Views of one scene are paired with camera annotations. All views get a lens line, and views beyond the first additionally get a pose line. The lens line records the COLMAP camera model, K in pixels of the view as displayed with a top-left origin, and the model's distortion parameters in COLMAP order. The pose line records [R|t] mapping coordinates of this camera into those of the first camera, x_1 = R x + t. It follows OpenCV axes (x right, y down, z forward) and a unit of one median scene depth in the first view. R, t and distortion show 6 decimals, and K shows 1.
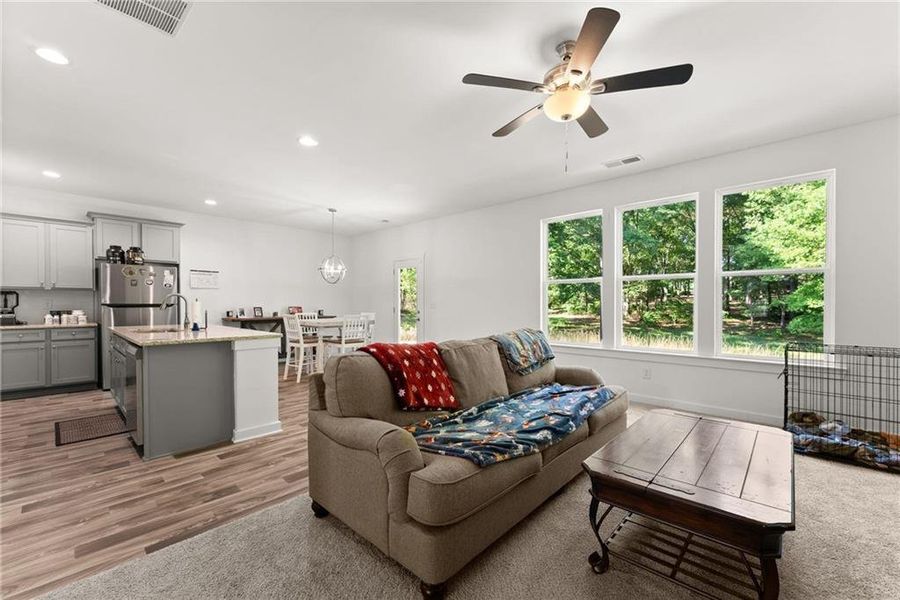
lens RADIAL K [[370.3, 0, 448.8], [0, 370.3, 308.6], [0, 0, 1]] dist [-0.001472, 0.000187]
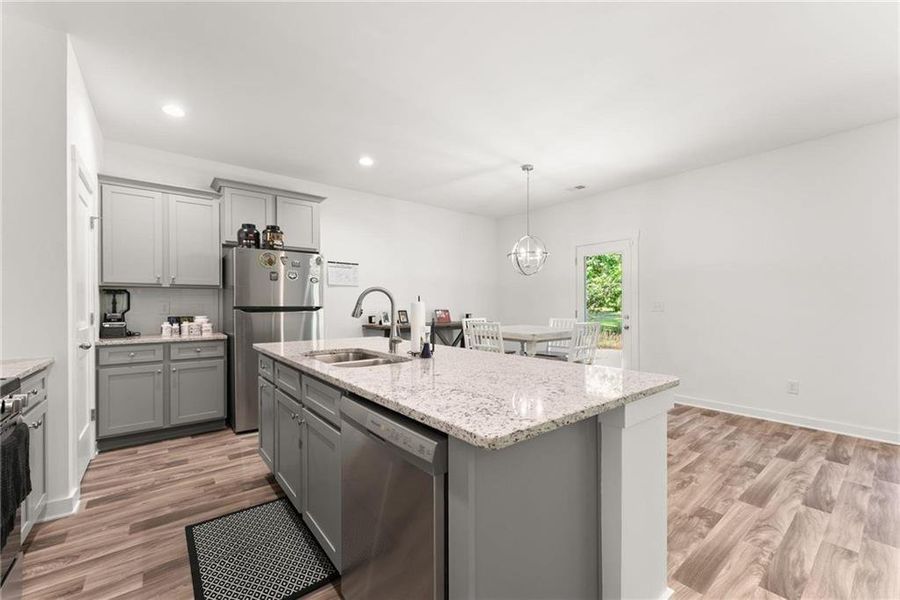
lens RADIAL K [[368.7, 0, 447.8], [0, 368.7, 306.7], [0, 0, 1]] dist [-0.003507, -0.000412]
pose [[0.989118, -0.003880, -0.147075, -0.432272], [0.002531, 0.999953, -0.009355, -0.005920], [0.147104, 0.008881, 0.989081, 0.371008]]
